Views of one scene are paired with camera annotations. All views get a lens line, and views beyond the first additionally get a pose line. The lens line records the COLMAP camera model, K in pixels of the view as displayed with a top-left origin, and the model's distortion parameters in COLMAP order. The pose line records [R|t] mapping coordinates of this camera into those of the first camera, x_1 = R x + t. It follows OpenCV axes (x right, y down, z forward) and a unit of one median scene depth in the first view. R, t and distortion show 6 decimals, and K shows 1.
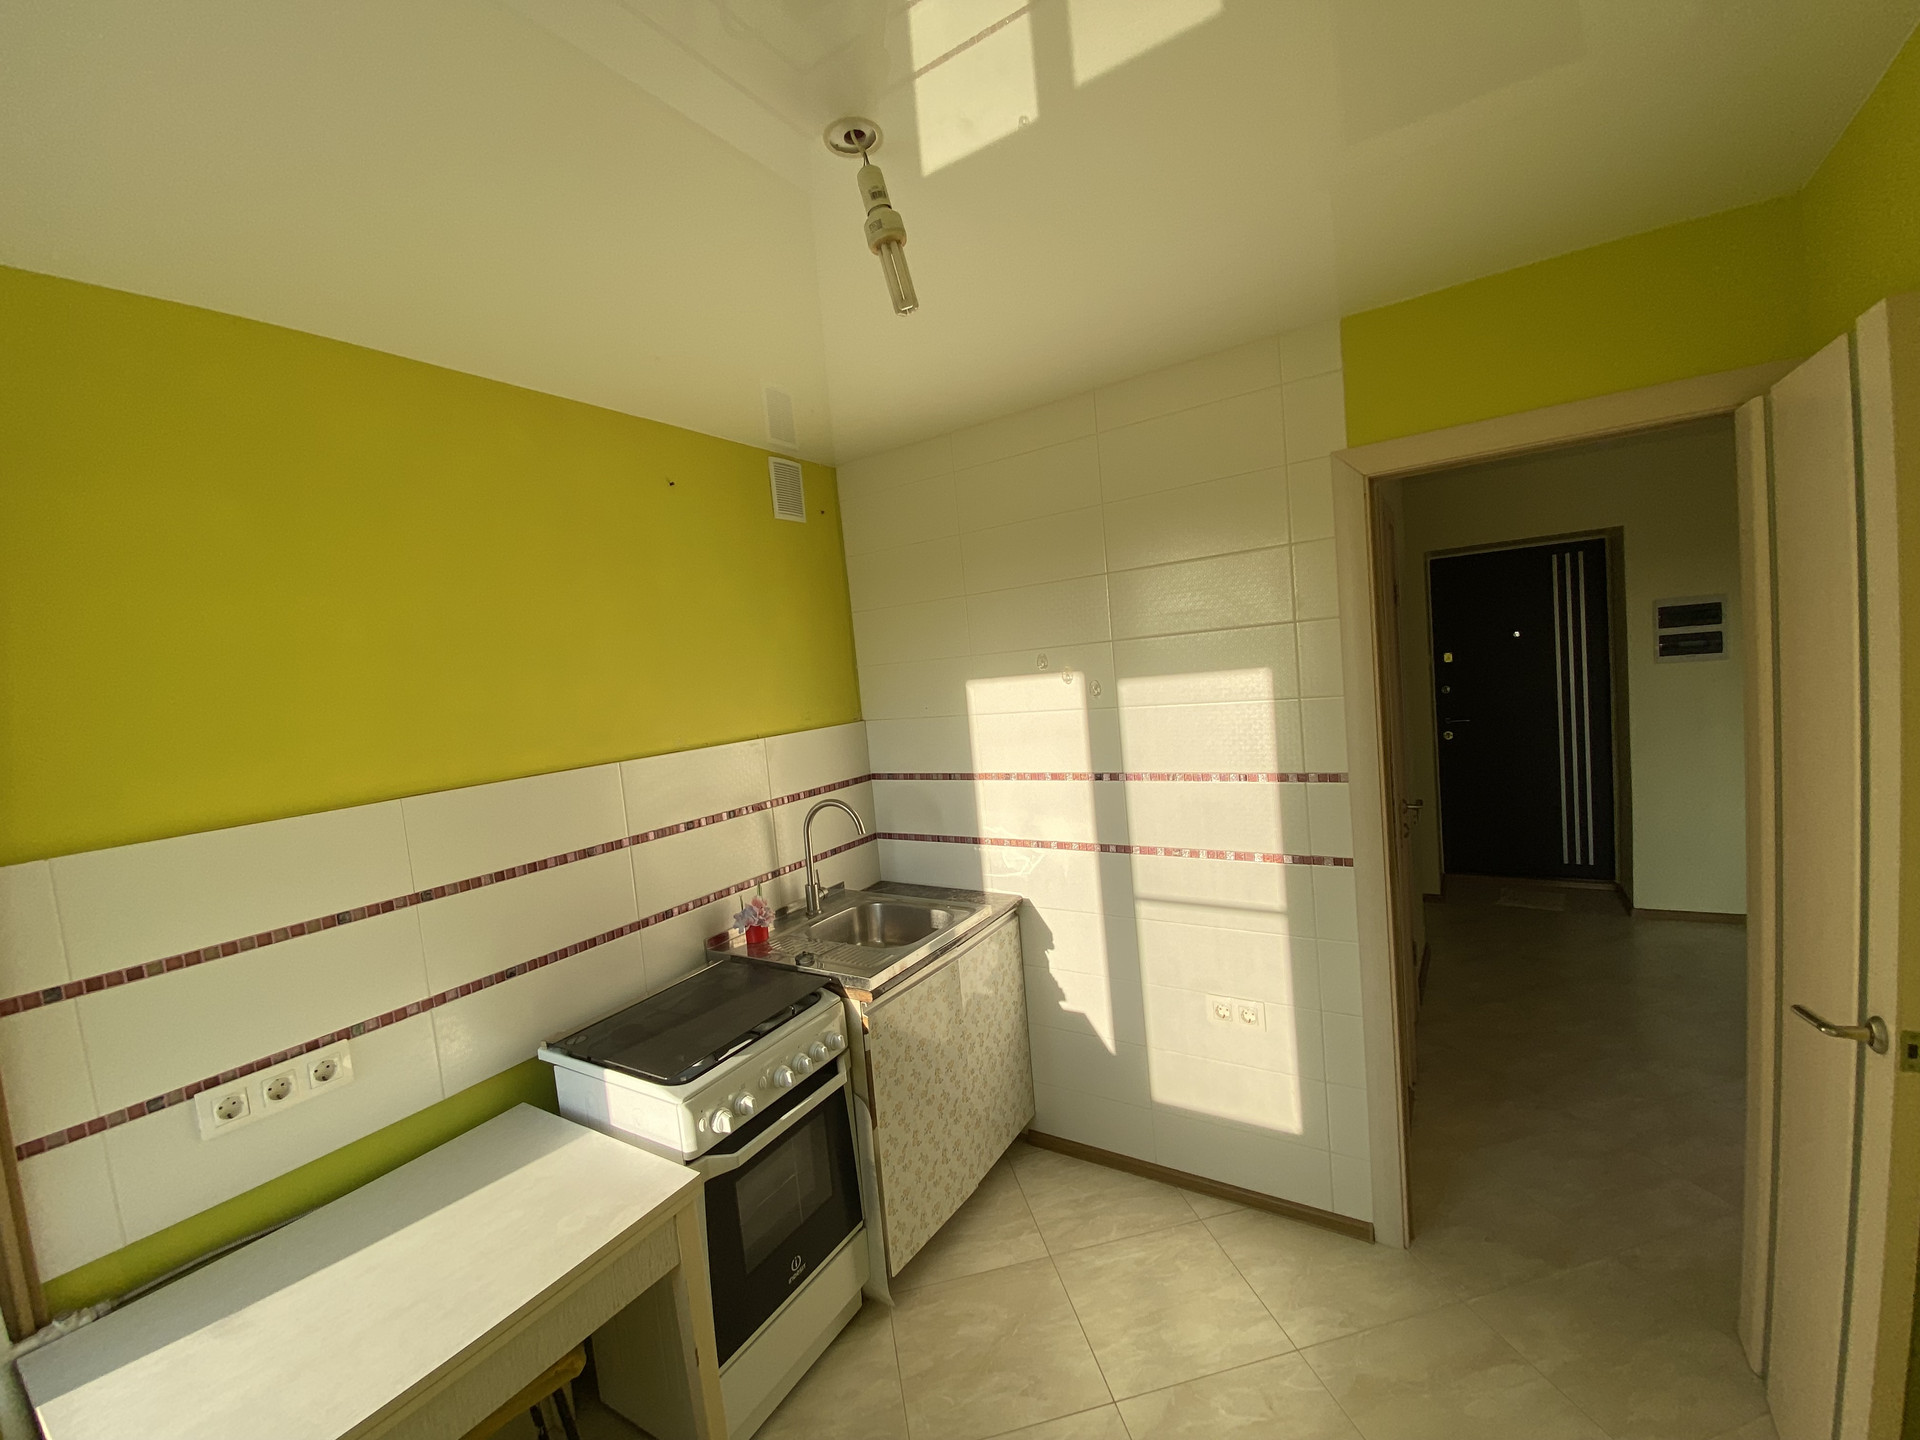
lens RADIAL K [[782.7, 0, 949.2], [0, 782.7, 719.5], [0, 0, 1]] dist [0.019140, -0.020901]
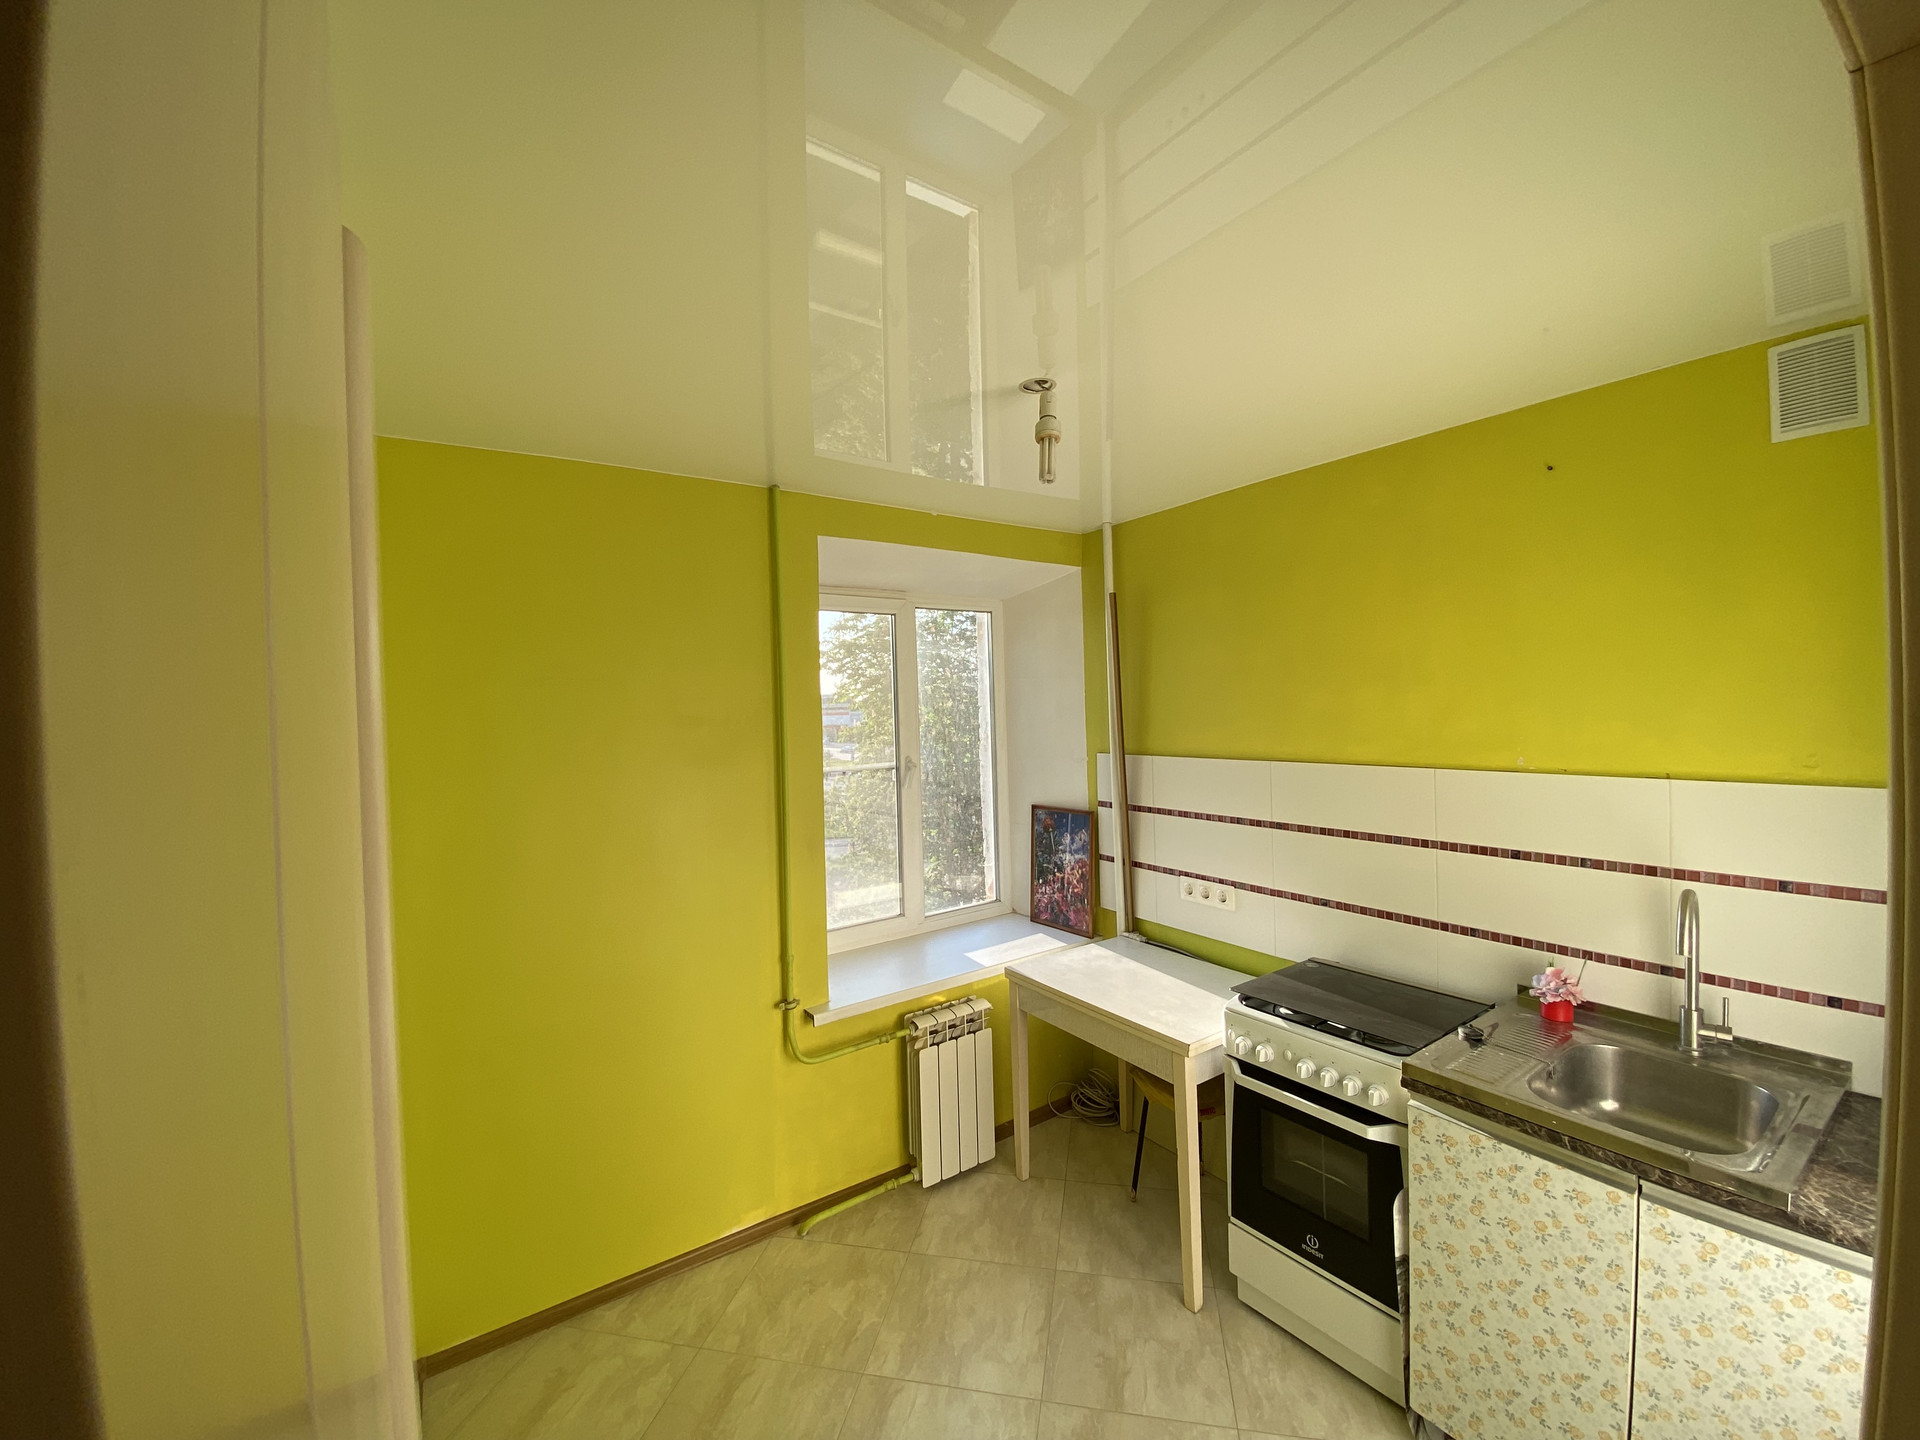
lens RADIAL K [[782.7, 0, 949.2], [0, 782.7, 719.5], [0, 0, 1]] dist [0.019140, -0.020901]
pose [[-0.400835, 0.112970, -0.909159, 0.952052], [0.002668, 0.992508, 0.122150, -0.170062], [0.916146, 0.046536, -0.398133, 0.971592]]
